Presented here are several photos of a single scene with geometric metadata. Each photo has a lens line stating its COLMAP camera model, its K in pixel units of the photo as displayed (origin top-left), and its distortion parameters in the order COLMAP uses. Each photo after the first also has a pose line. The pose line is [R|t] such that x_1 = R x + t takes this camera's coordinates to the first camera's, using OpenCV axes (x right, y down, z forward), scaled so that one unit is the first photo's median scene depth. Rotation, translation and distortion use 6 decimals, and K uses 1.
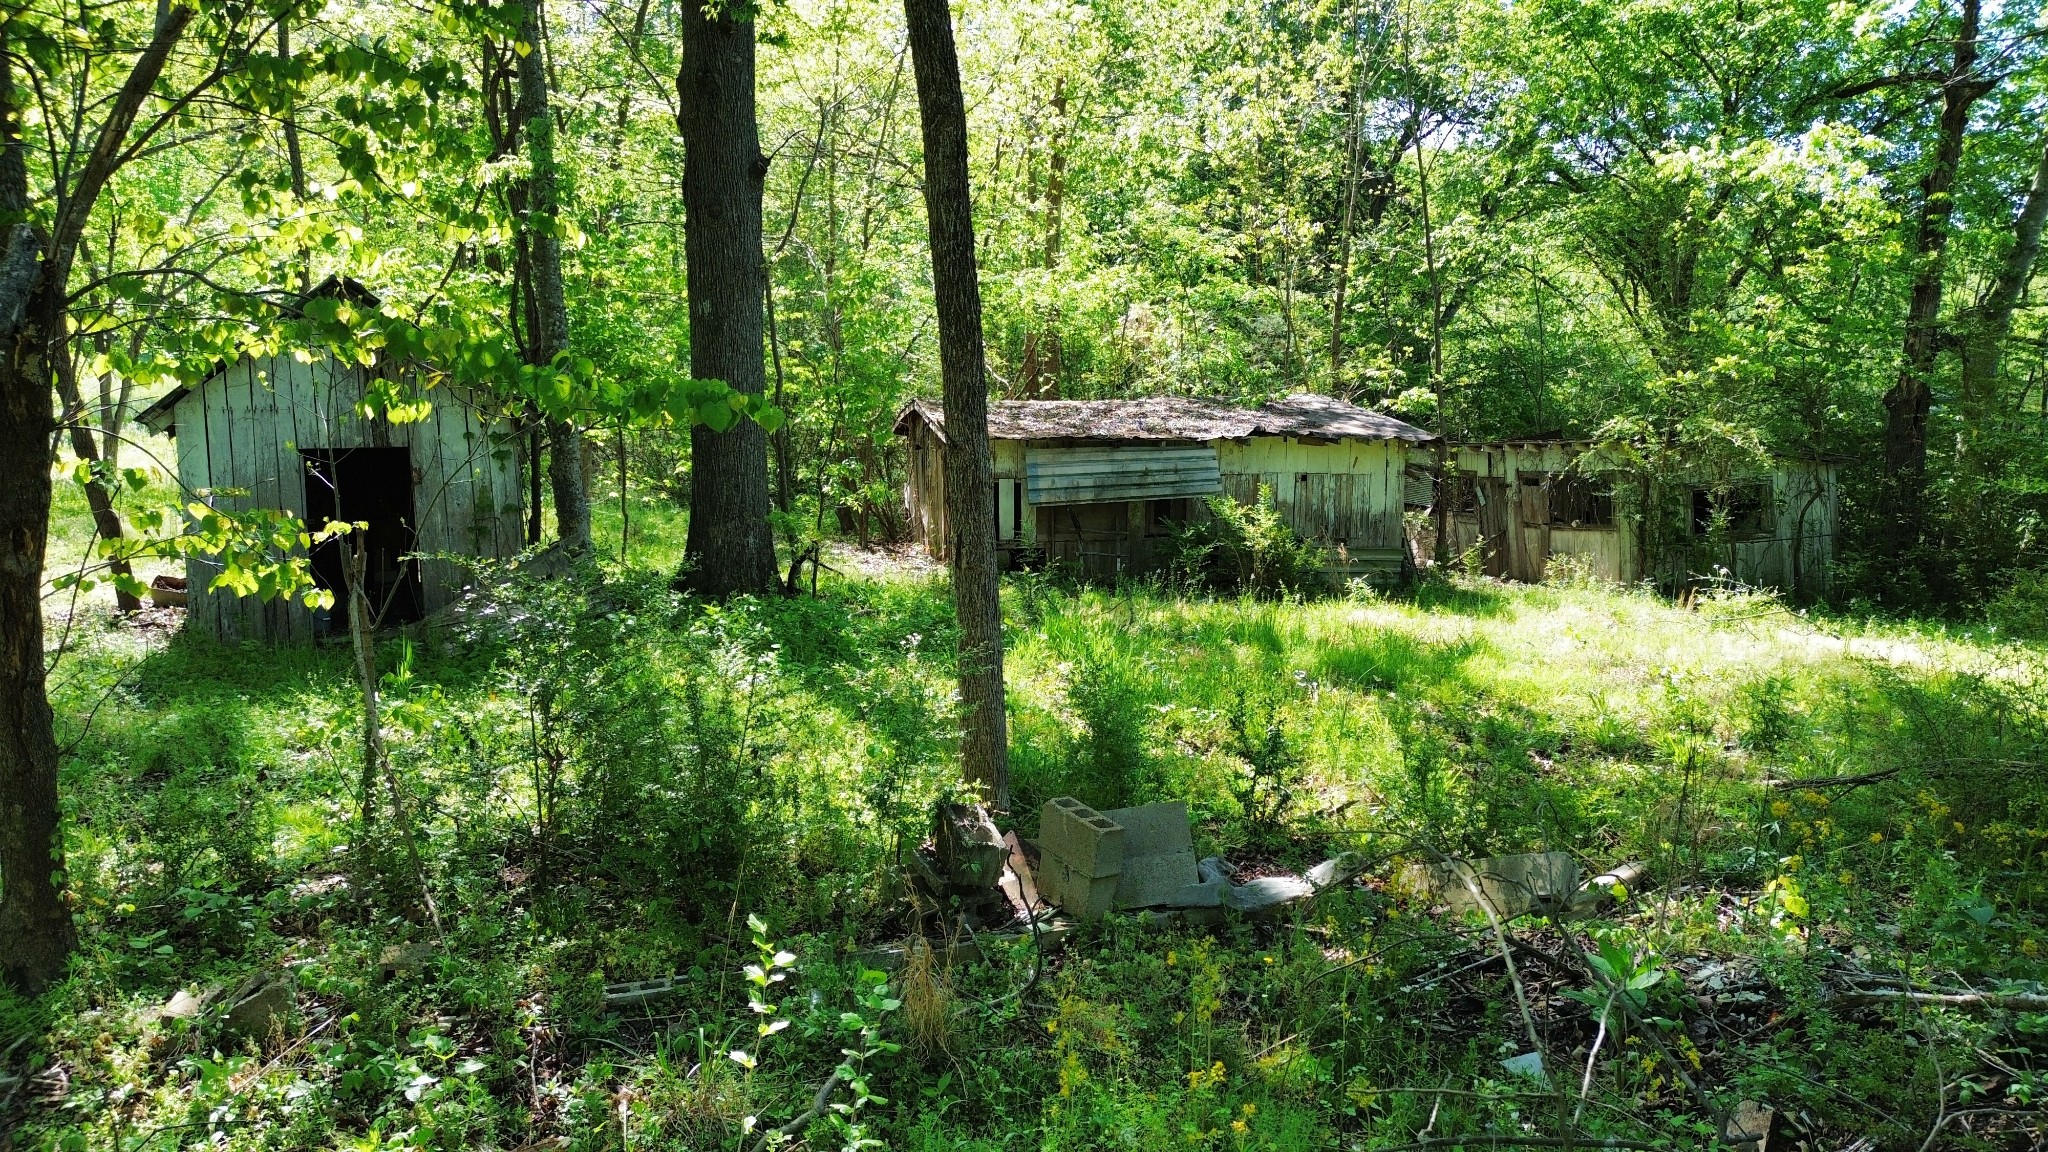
lens RADIAL K [[1263.5, 0, 1024.0], [0, 1263.5, 576.0], [0, 0, 1]] dist [-0.021859, -0.000032]
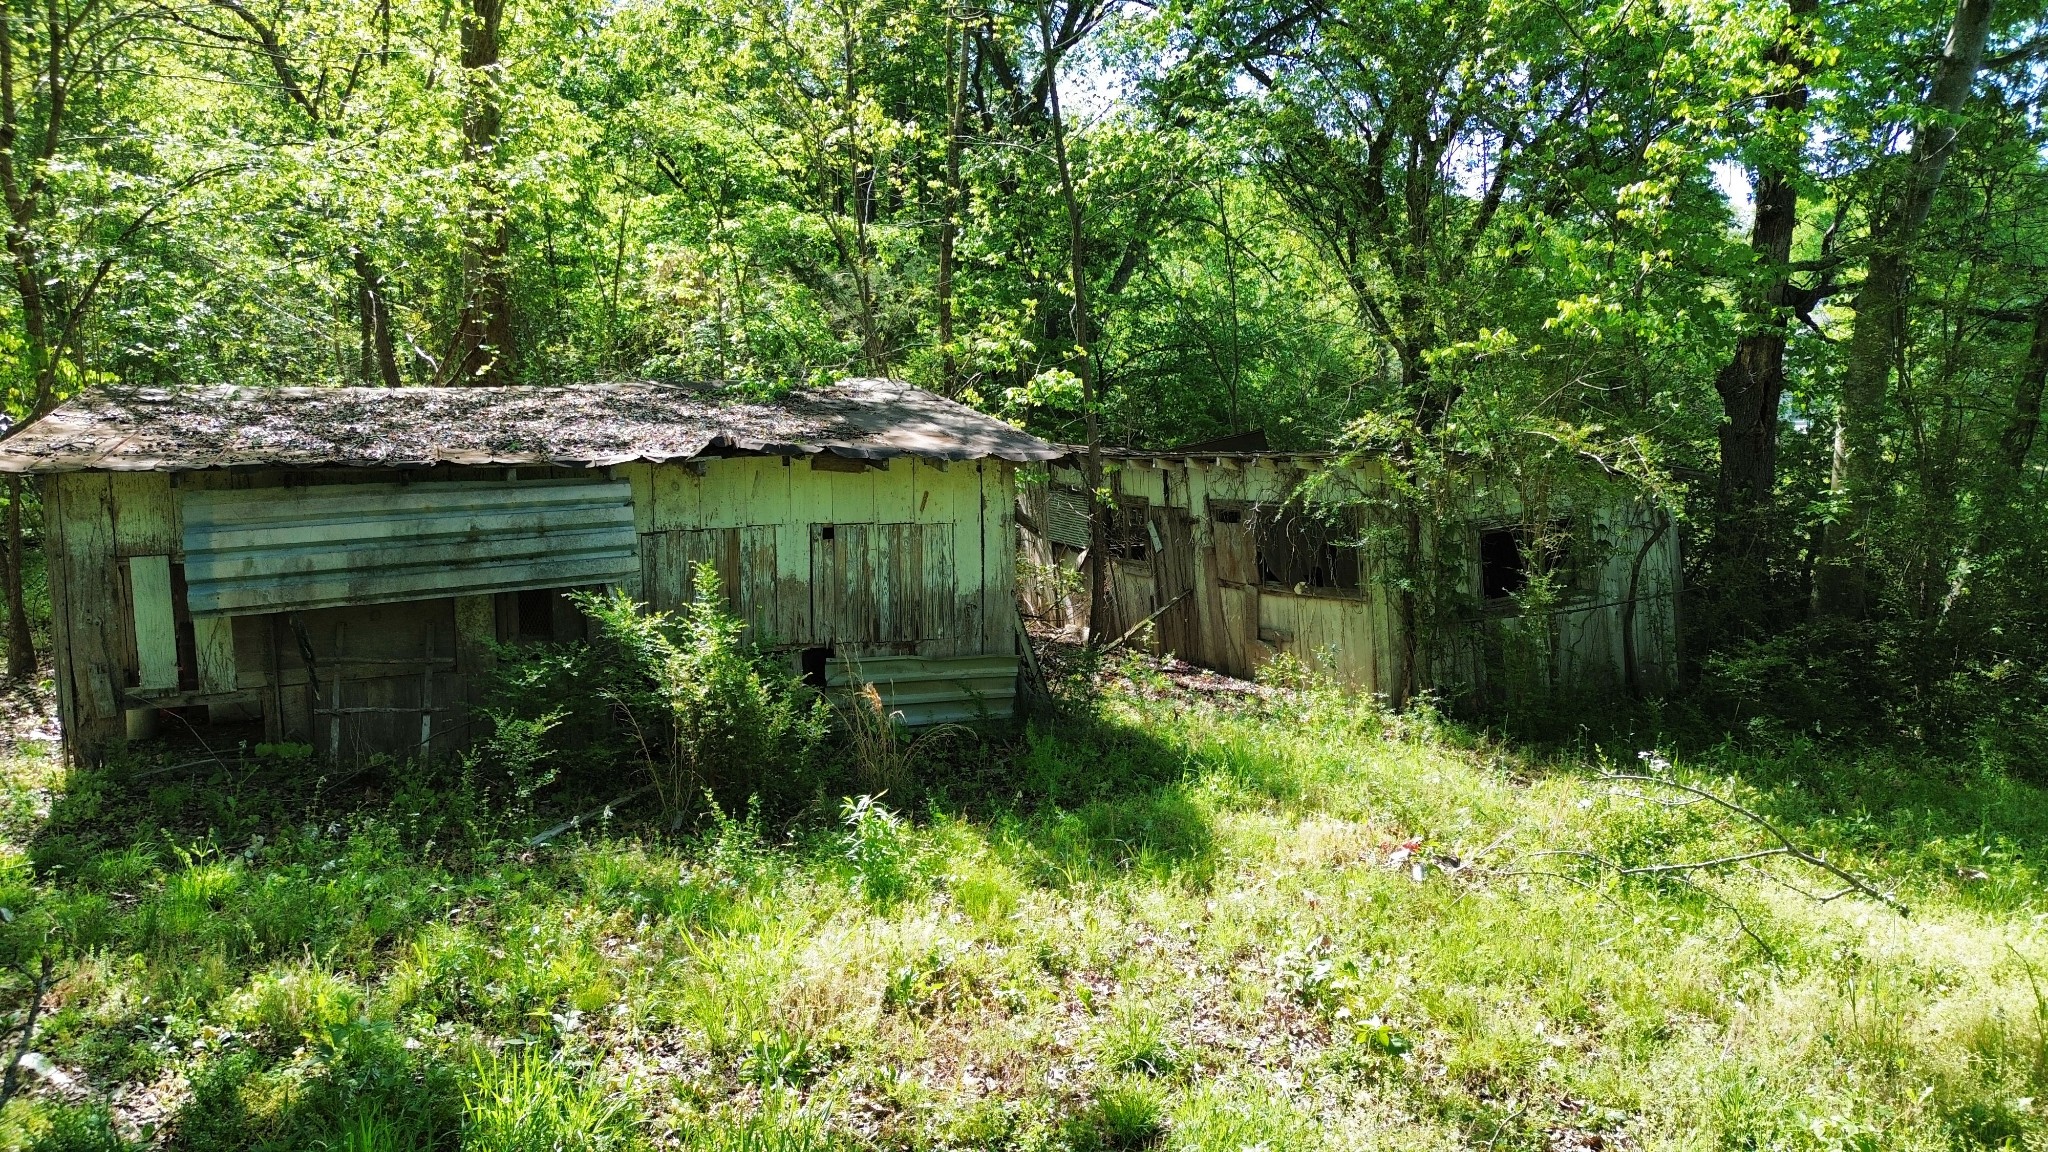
lens RADIAL K [[1488.5, 0, 1024.5], [0, 1488.5, 605.8], [0, 0, 1]] dist [0.061722, -0.008318]
pose [[0.968602, -0.035909, 0.246009, 0.143463], [0.034981, 0.999355, 0.008143, -0.048349], [-0.246142, 0.000719, 0.969233, 0.364590]]
